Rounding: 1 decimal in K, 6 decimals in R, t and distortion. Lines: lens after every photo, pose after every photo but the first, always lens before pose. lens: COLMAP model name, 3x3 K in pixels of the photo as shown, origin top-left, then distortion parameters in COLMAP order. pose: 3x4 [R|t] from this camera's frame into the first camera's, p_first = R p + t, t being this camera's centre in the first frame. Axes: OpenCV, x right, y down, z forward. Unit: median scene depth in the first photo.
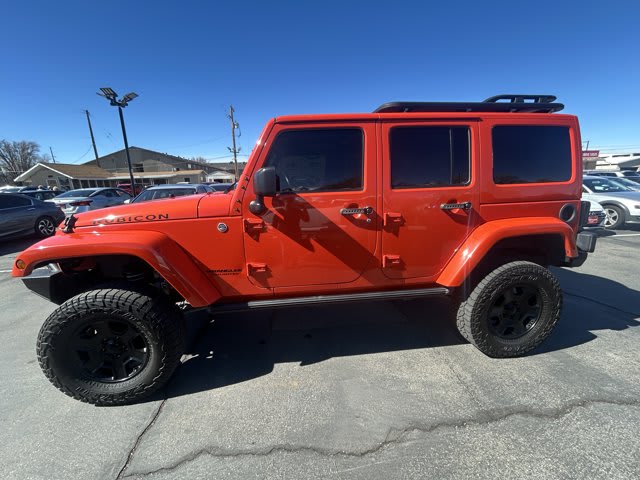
lens RADIAL K [[260.0, 0, 319.4], [0, 260.0, 236.6], [0, 0, 1]] dist [0.000302, 0.000113]
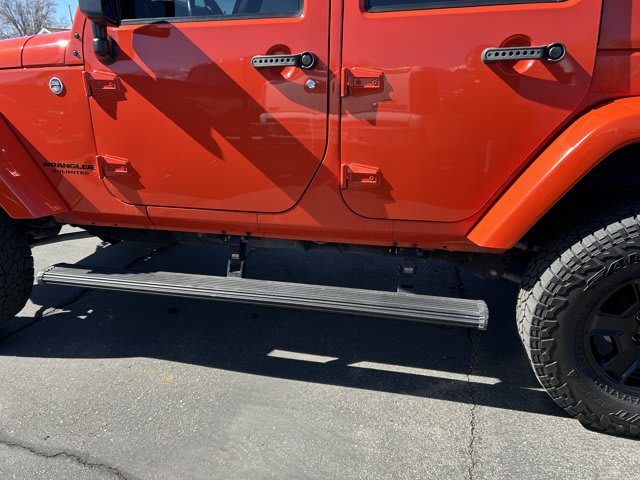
lens RADIAL K [[478.5, 0, 319.8], [0, 478.5, 242.8], [0, 0, 1]] dist [0.002923, -0.006563]
pose [[0.941256, 0.129875, -0.311721, 0.495323], [-0.083717, 0.984014, 0.157190, 0.082102], [0.327153, -0.121860, 0.937081, 0.157804]]
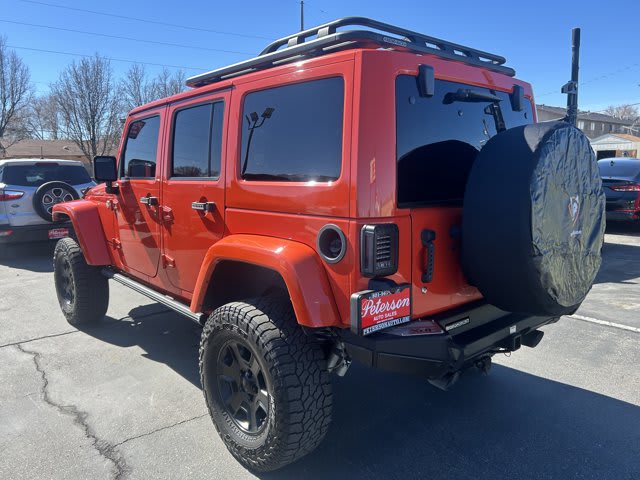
lens RADIAL K [[478.5, 0, 319.2], [0, 478.5, 241.5], [0, 0, 1]] dist [0.002923, -0.006563]
pose [[0.567257, 0.152931, -0.809217, 1.814967], [-0.173848, 0.982700, 0.063850, -0.162598], [0.804982, 0.104461, 0.584031, 0.473733]]
